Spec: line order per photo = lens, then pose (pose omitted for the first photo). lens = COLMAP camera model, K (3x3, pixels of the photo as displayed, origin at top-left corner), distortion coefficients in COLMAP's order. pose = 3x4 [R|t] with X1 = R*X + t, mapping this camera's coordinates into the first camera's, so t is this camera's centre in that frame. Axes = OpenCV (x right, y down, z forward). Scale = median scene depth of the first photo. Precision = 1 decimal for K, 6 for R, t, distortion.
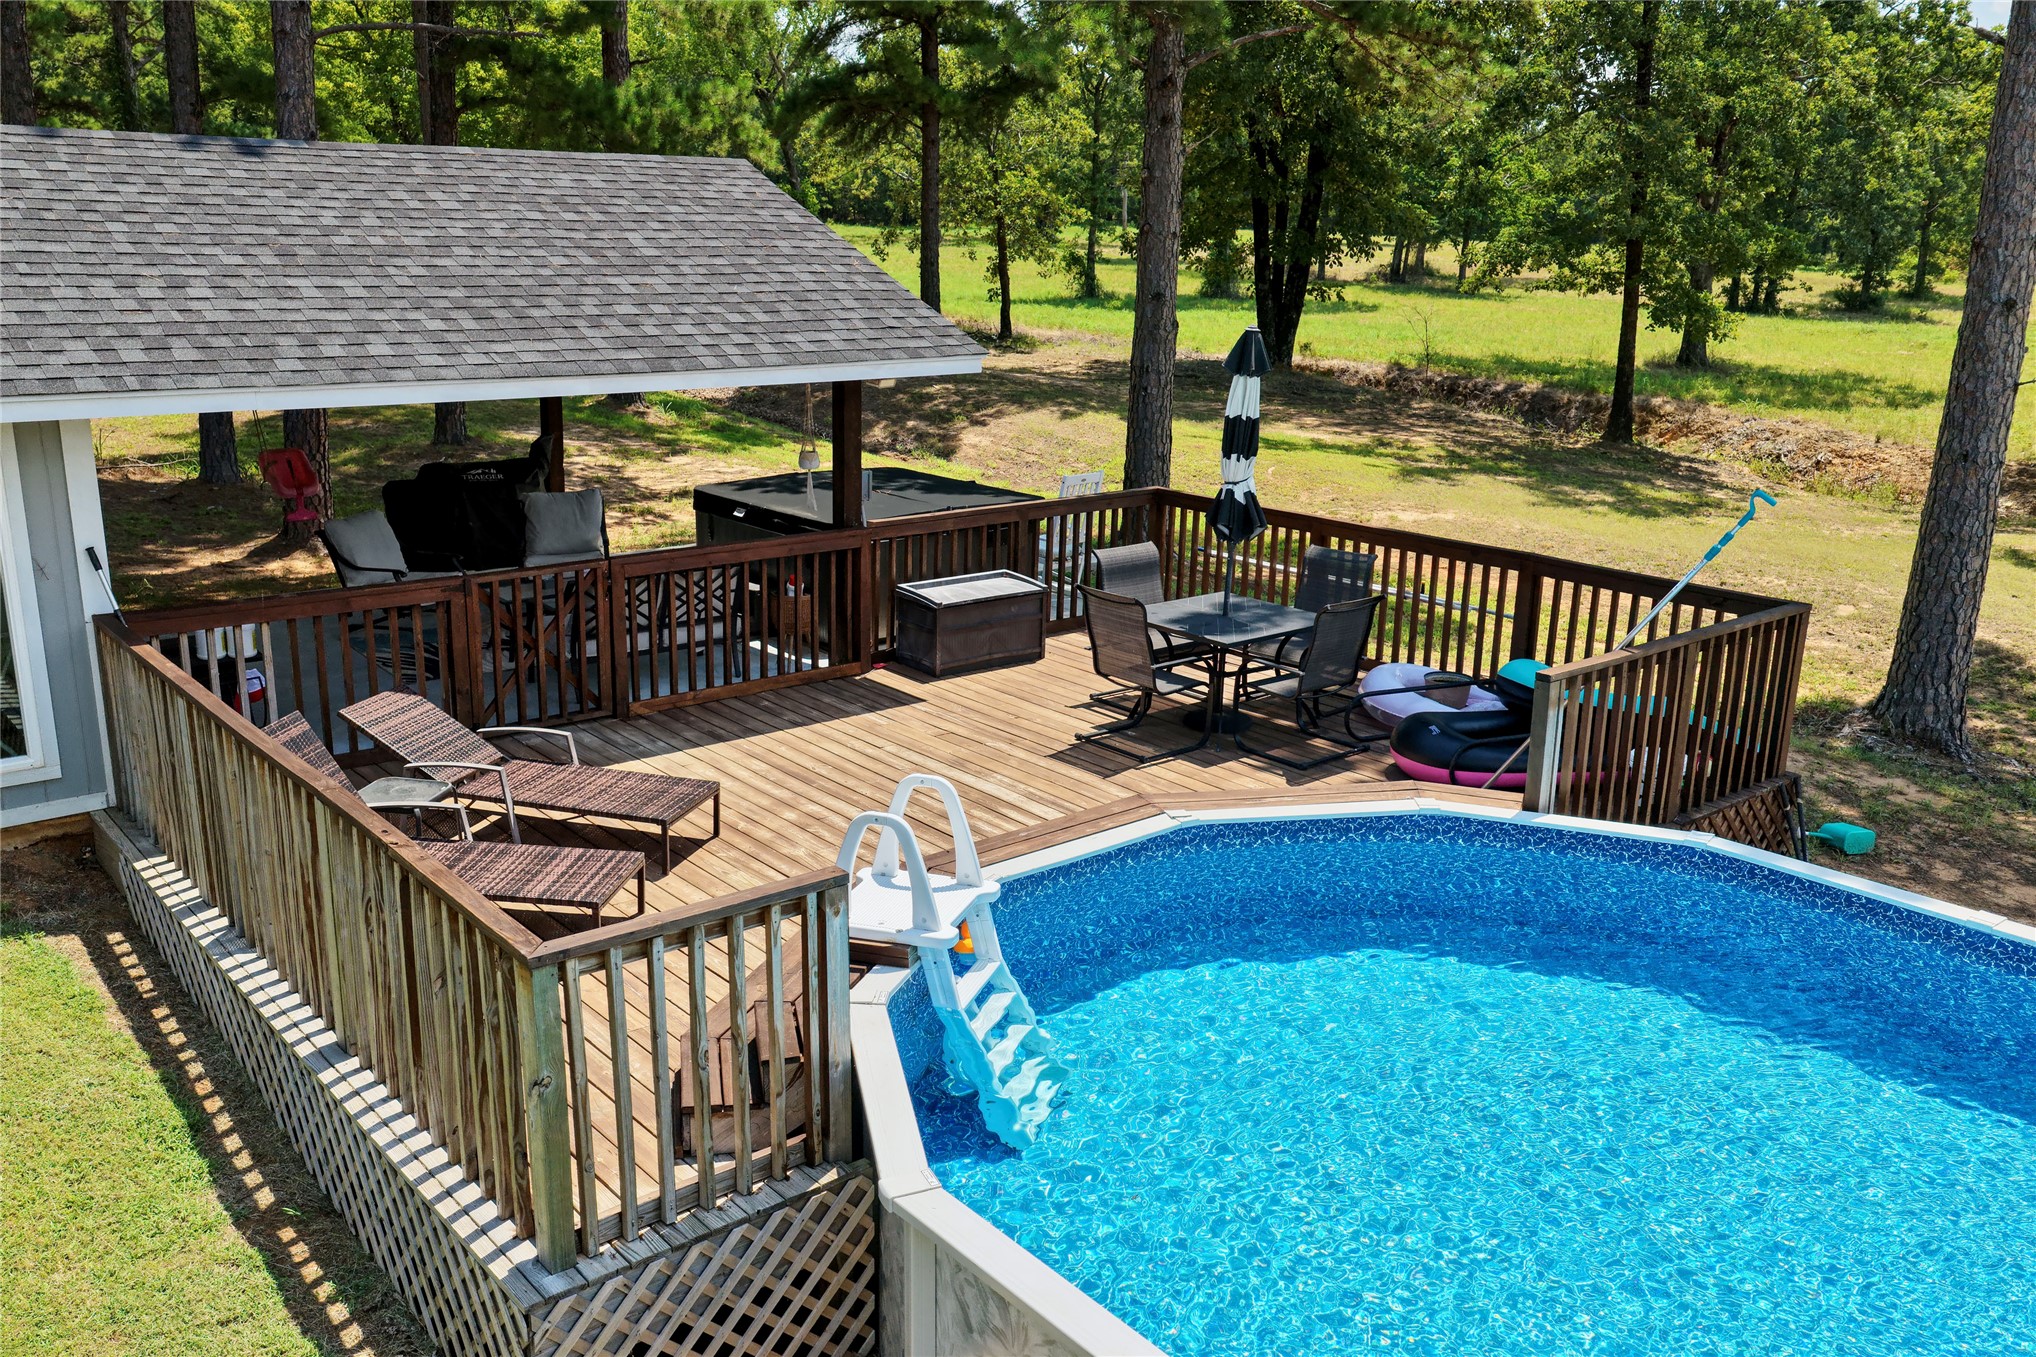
lens RADIAL K [[1661.3, 0, 1018.0], [0, 1661.3, 678.5], [0, 0, 1]] dist [-0.008537, 0.020038]
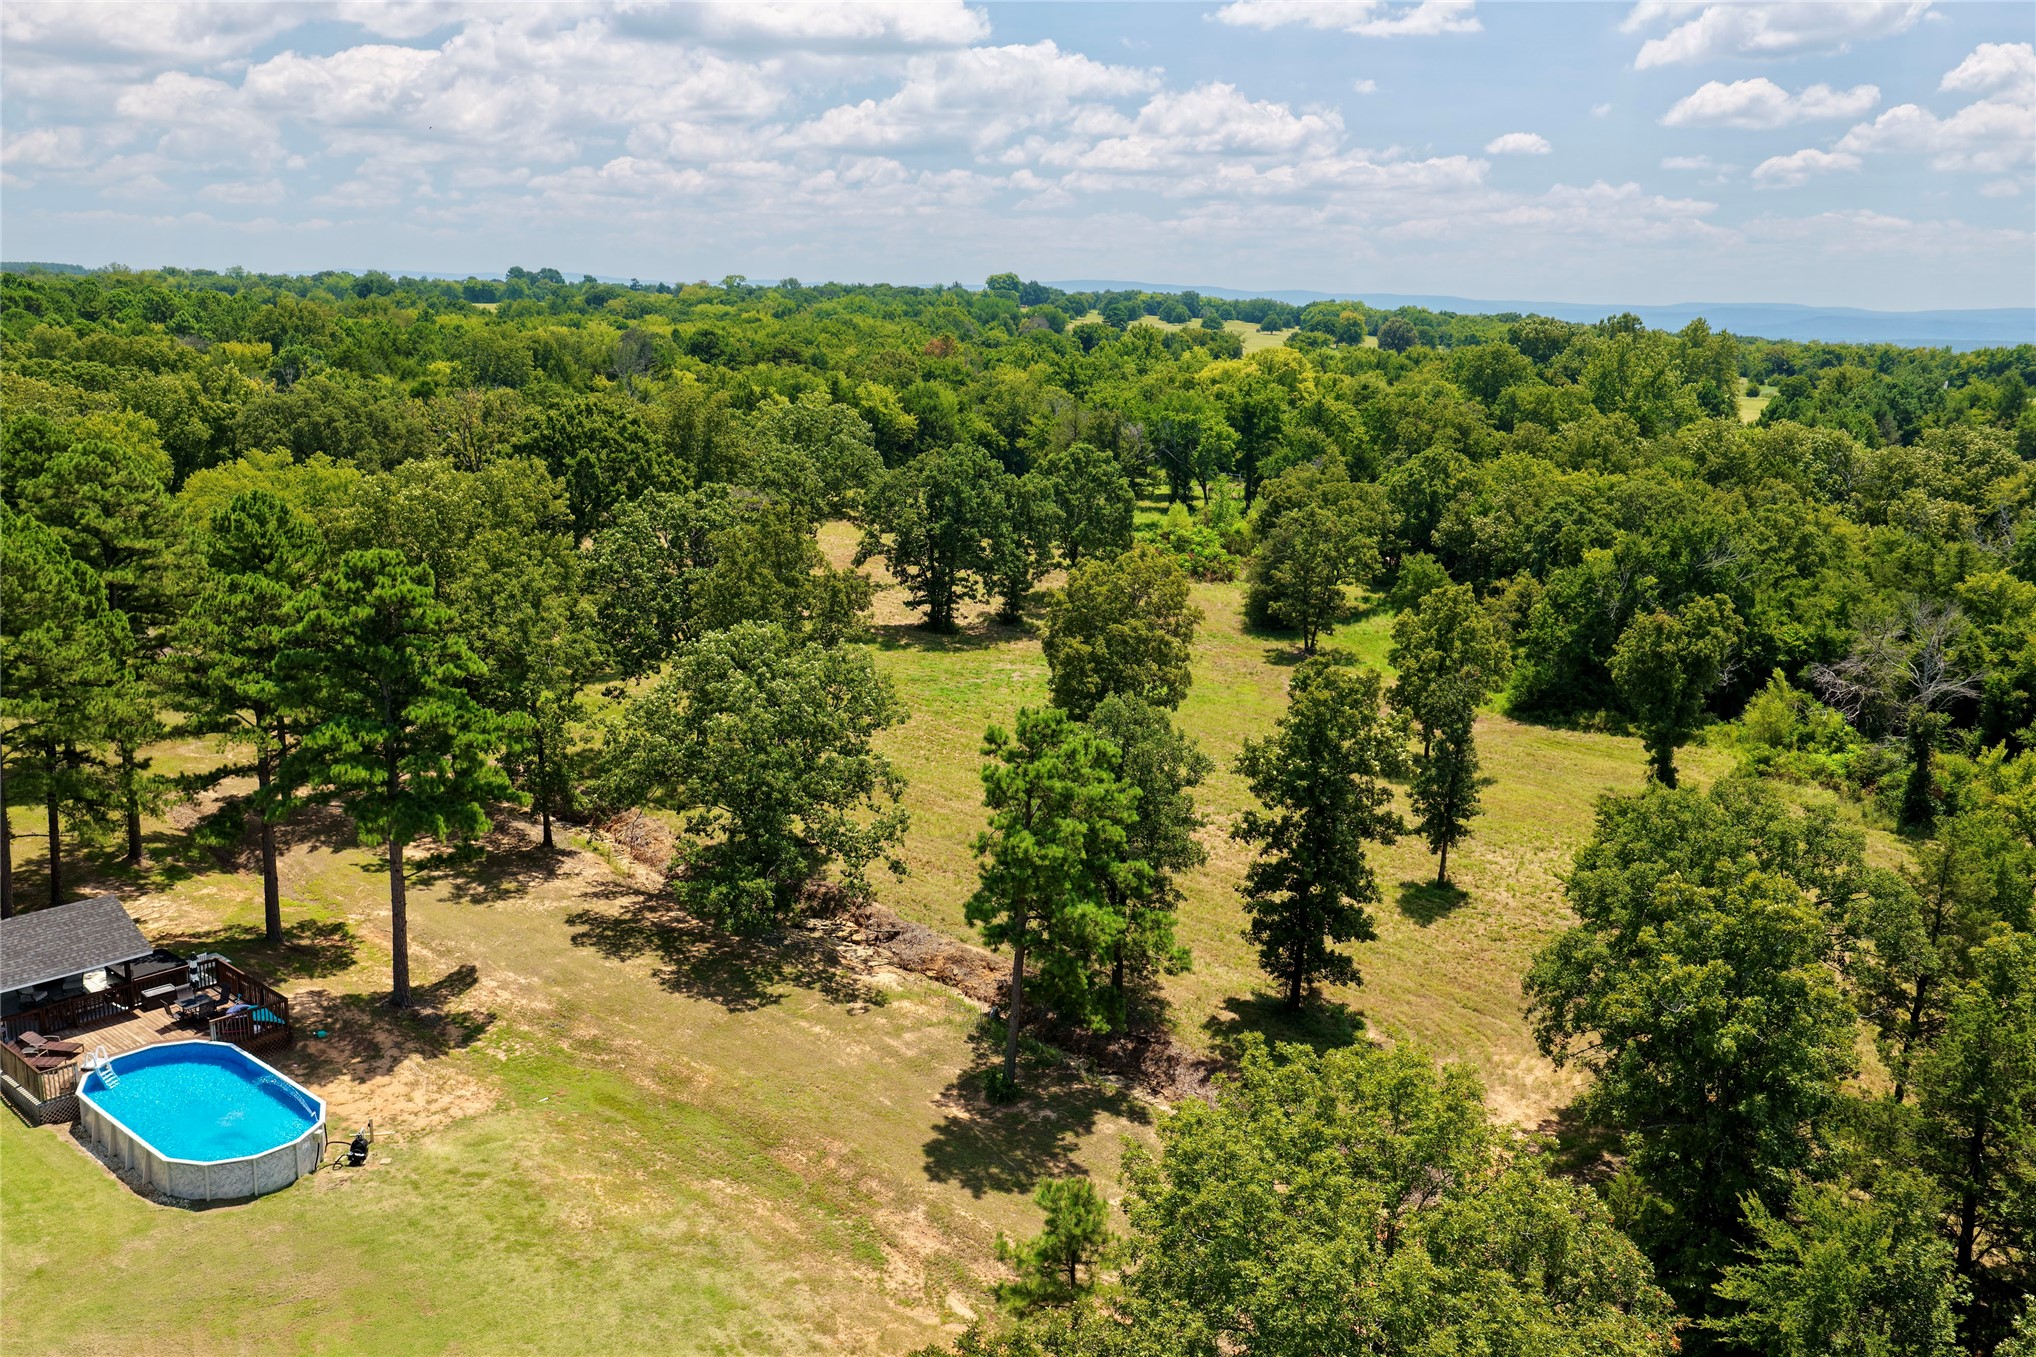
lens RADIAL K [[1661.3, 0, 1018.0], [0, 1661.3, 678.5], [0, 0, 1]] dist [-0.008537, 0.020038]
pose [[0.986568, -0.031733, 0.160238, 2.480237], [0.038496, 0.998486, -0.039280, -0.985853], [-0.158749, 0.044921, 0.986296, -6.158536]]
